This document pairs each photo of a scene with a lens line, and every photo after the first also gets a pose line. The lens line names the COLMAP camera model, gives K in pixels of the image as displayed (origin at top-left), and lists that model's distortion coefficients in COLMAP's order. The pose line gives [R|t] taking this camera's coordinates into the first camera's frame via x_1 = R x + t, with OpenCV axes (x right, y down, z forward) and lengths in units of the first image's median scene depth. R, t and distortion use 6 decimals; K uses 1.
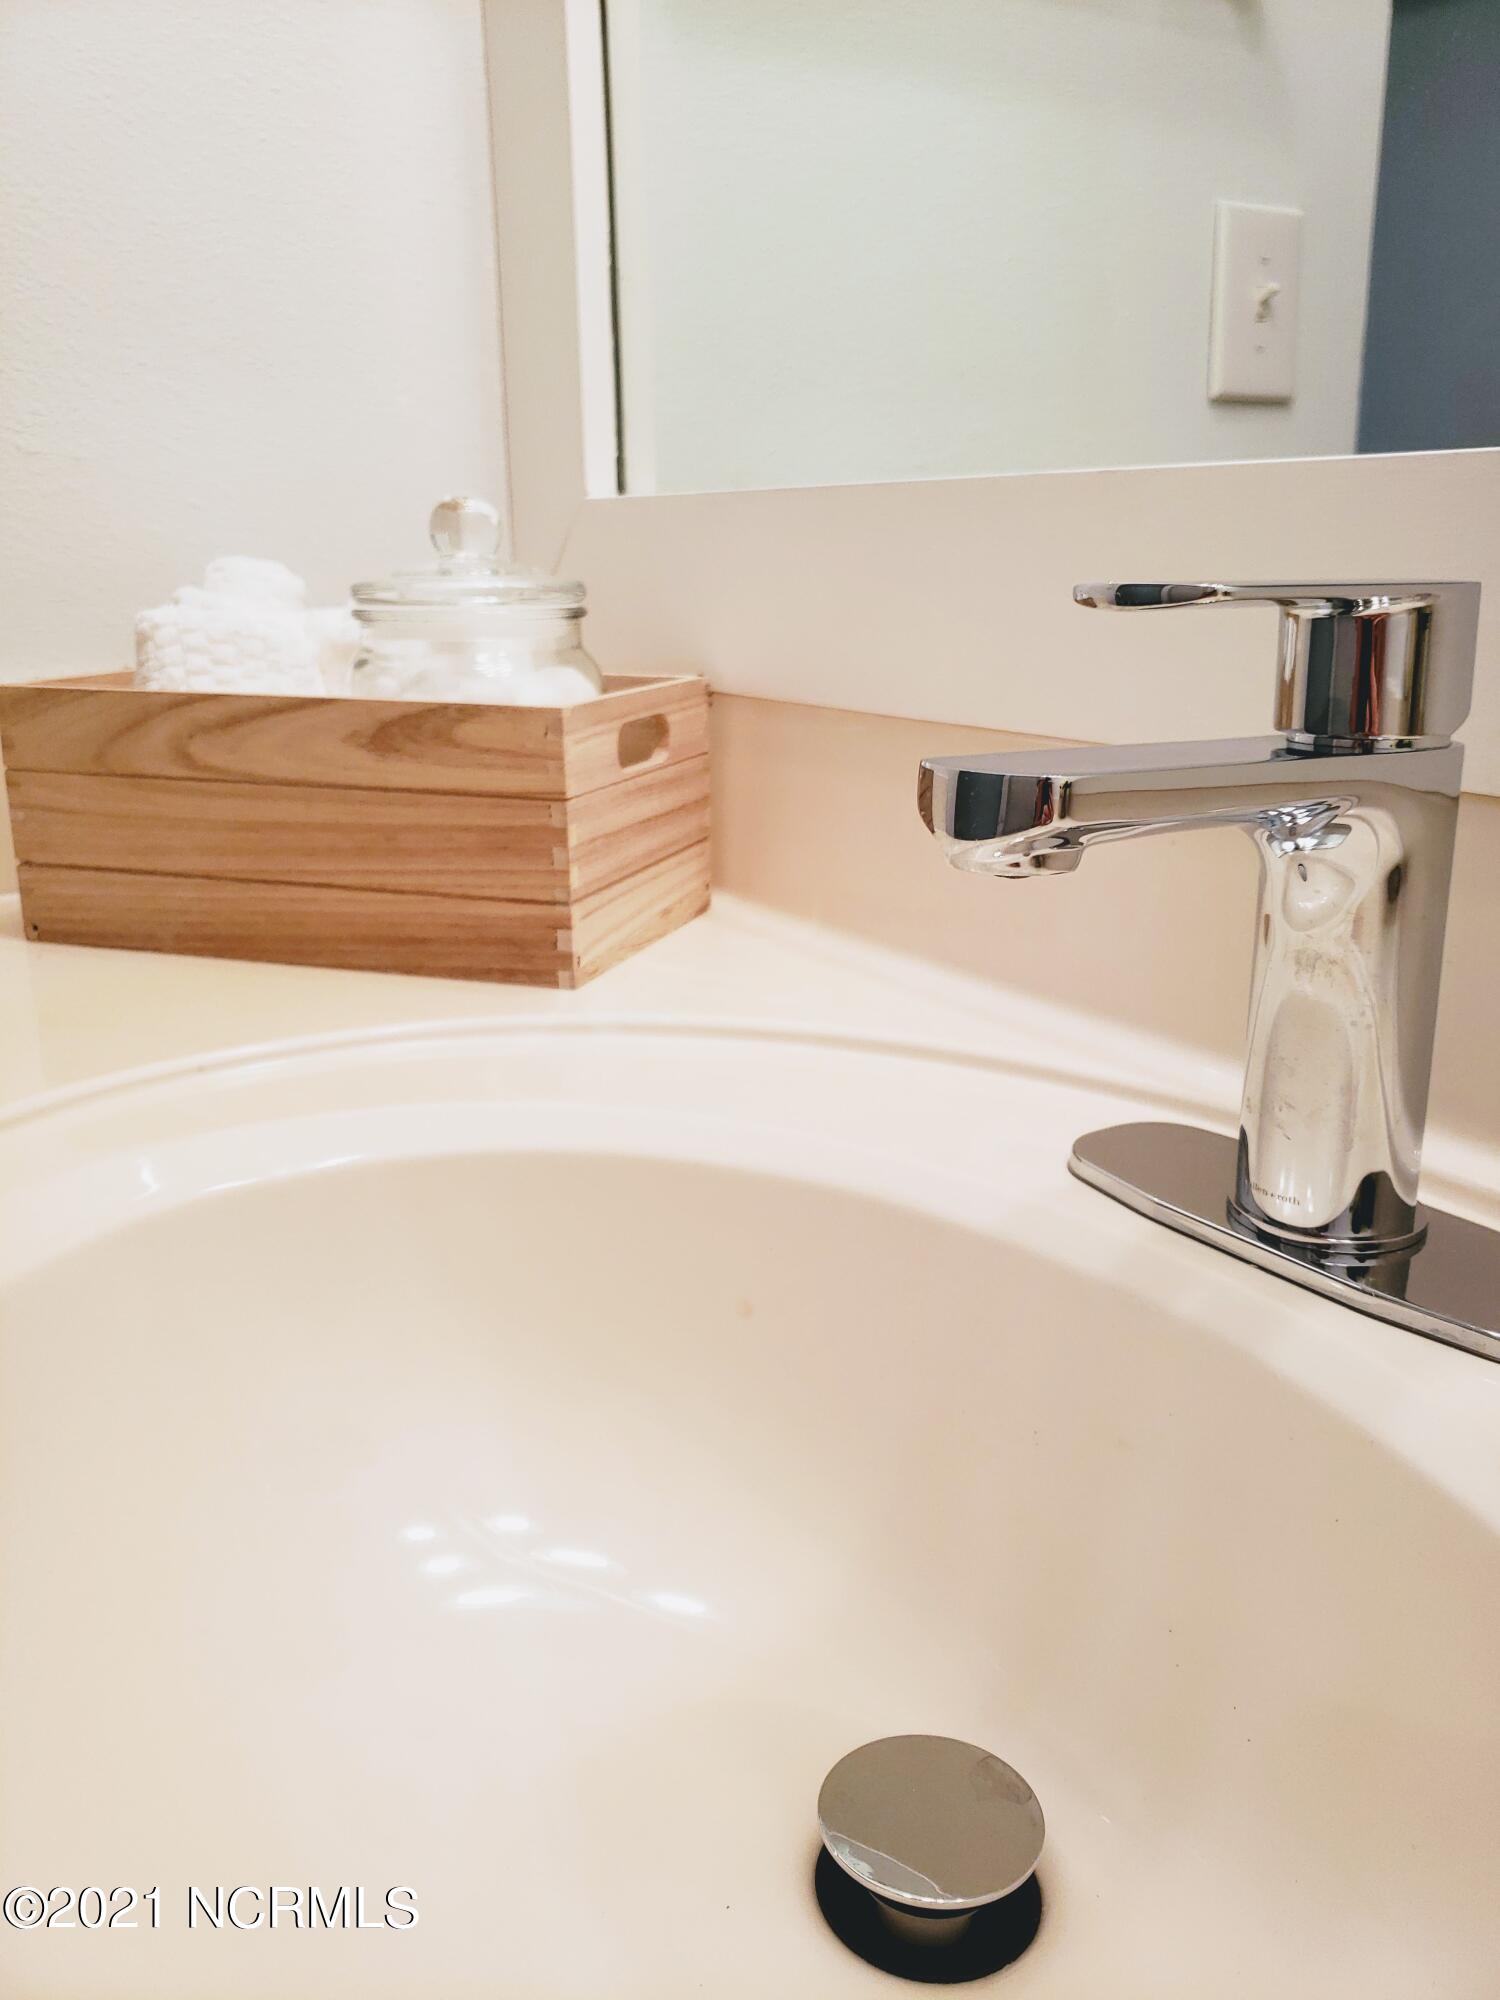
lens RADIAL K [[1565.8, 0, 750.7], [0, 1565.8, 999.8], [0, 0, 1]] dist [0.043959, -0.037915]
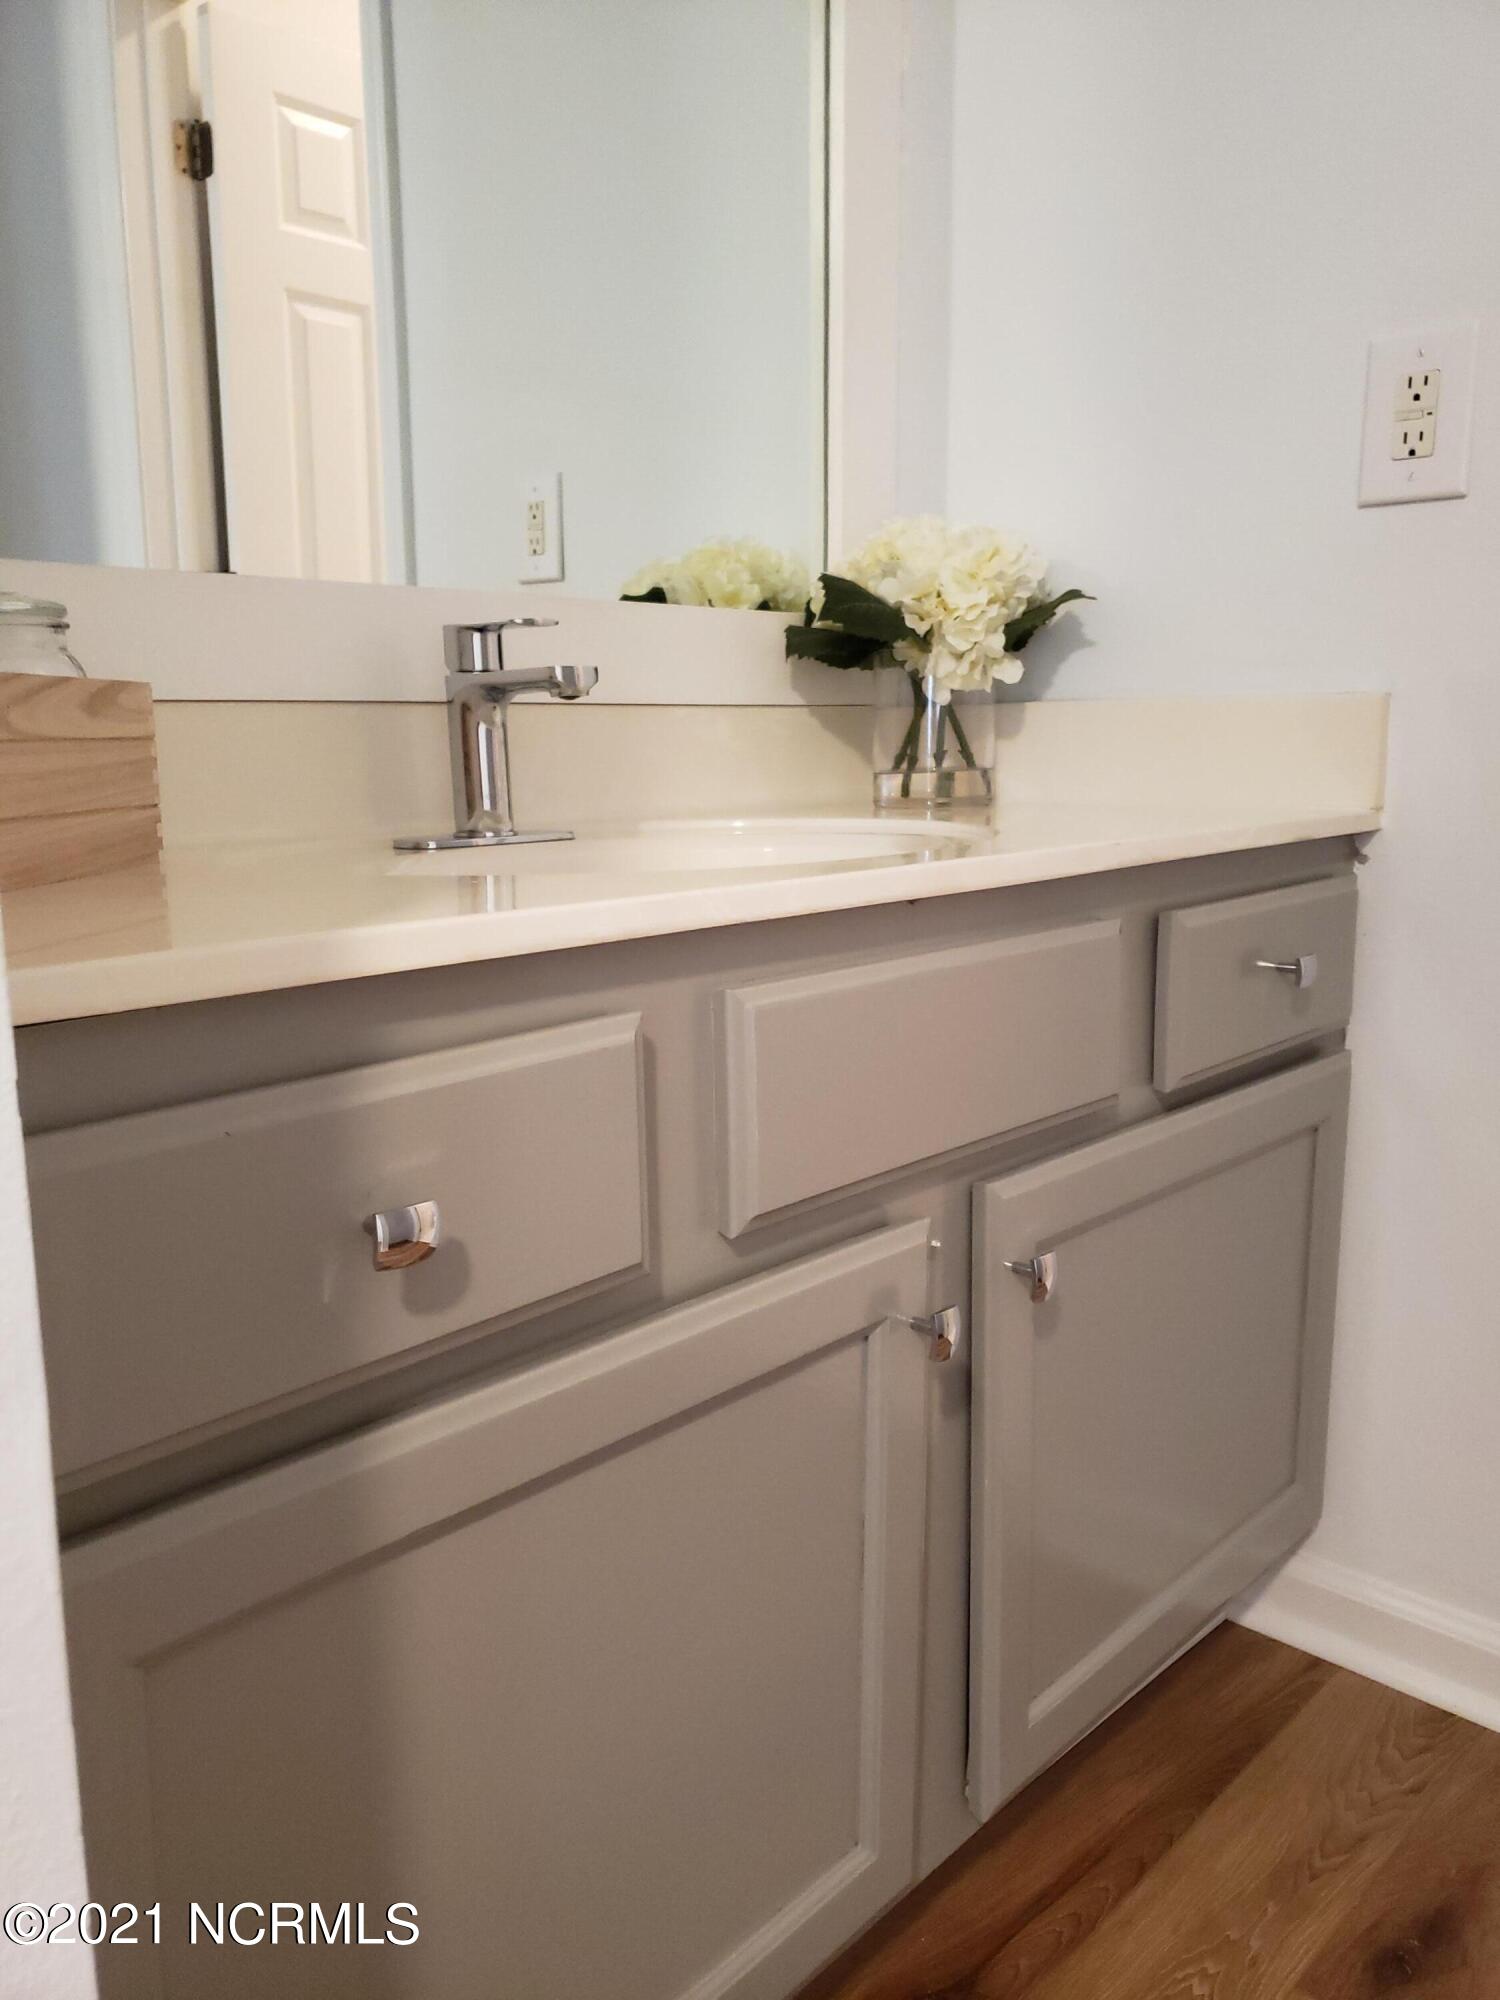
lens RADIAL K [[1565.8, 0, 751.3], [0, 1565.8, 999.6], [0, 0, 1]] dist [0.043959, -0.037915]
pose [[-0.282871, -0.164031, 0.945028, -1.801652], [0.250962, 0.938288, 0.237980, -0.102882], [-0.925744, 0.304483, -0.224249, 0.832623]]
